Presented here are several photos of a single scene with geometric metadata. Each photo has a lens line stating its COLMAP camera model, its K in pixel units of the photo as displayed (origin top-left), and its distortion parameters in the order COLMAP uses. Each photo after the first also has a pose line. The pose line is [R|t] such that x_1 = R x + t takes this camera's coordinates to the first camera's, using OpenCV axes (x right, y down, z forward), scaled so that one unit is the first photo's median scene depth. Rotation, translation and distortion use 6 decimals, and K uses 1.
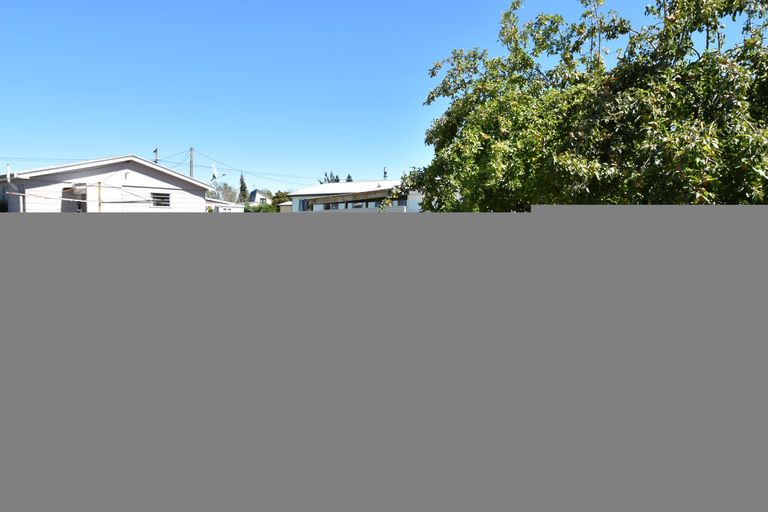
lens RADIAL K [[446.5, 0, 383.9], [0, 446.5, 254.4], [0, 0, 1]] dist [-0.025709, -0.002750]
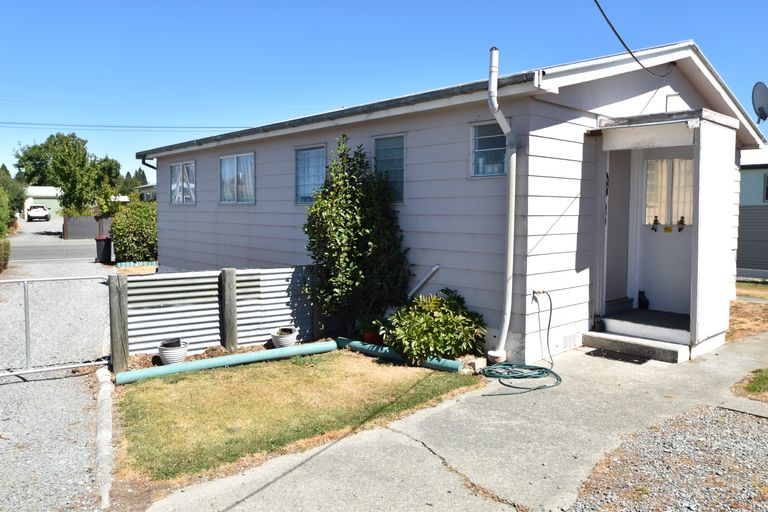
lens RADIAL K [[598.4, 0, 382.9], [0, 598.4, 253.4], [0, 0, 1]] dist [-0.050187, 0.007187]
pose [[0.976432, 0.007047, -0.215710, -0.838941], [-0.011474, 0.999748, -0.019274, -0.053129], [0.215520, 0.021295, 0.976267, 0.576196]]
